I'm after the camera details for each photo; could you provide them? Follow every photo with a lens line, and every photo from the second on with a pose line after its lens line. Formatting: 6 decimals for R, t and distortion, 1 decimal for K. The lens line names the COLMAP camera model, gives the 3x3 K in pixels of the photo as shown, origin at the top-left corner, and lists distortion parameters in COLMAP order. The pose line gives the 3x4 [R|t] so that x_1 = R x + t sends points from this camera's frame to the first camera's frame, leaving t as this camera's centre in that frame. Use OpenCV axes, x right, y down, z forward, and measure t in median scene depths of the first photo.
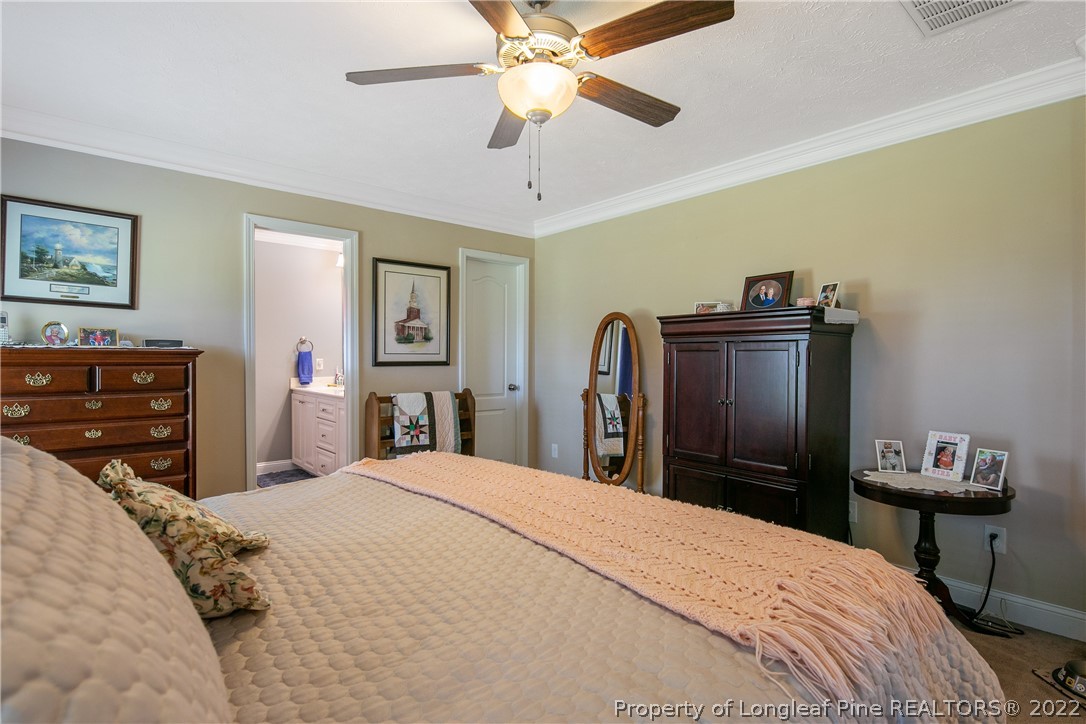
lens RADIAL K [[524.6, 0, 543.6], [0, 524.6, 361.8], [0, 0, 1]] dist [0.004208, -0.004442]
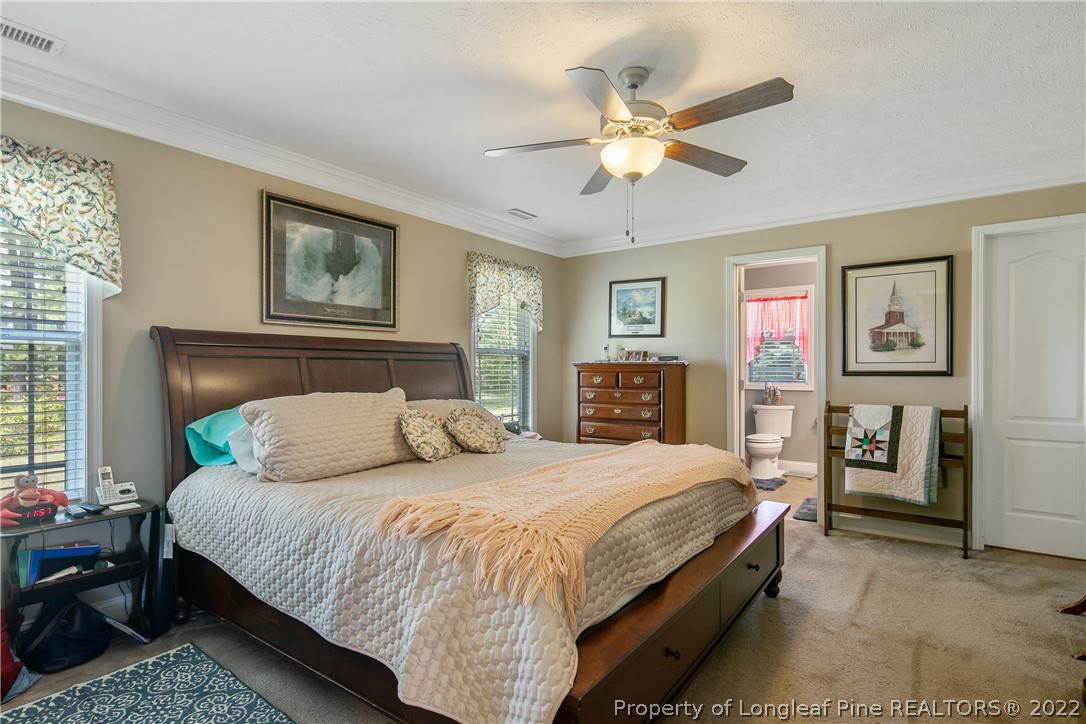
lens RADIAL K [[524.6, 0, 543.9], [0, 524.6, 371.9], [0, 0, 1]] dist [0.004208, -0.004442]
pose [[0.243477, 0.004272, -0.969897, 0.516113], [-0.004152, 0.999986, 0.003362, 0.000258], [0.969898, 0.003209, 0.243491, 0.212540]]
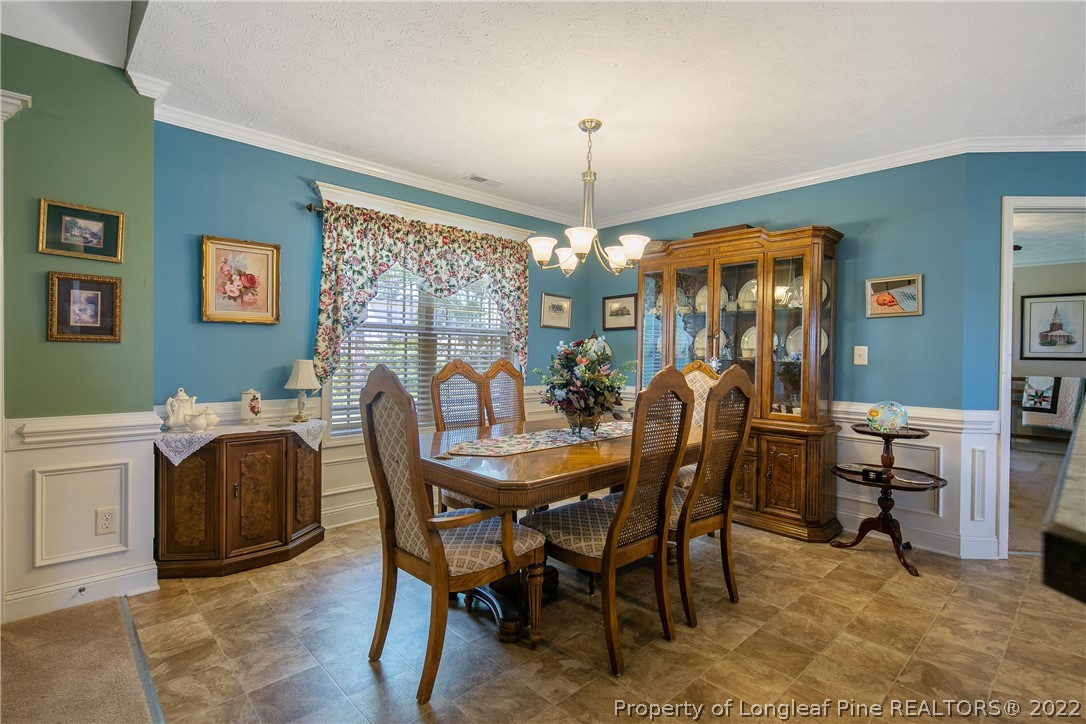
lens RADIAL K [[524.6, 0, 532.8], [0, 524.6, 356.9], [0, 0, 1]] dist [0.004208, -0.004442]
pose [[0.076186, 0.014175, -0.996993, 1.278027], [-0.019228, 0.999734, 0.012744, 0.008273], [0.996908, 0.018199, 0.076438, -0.718367]]
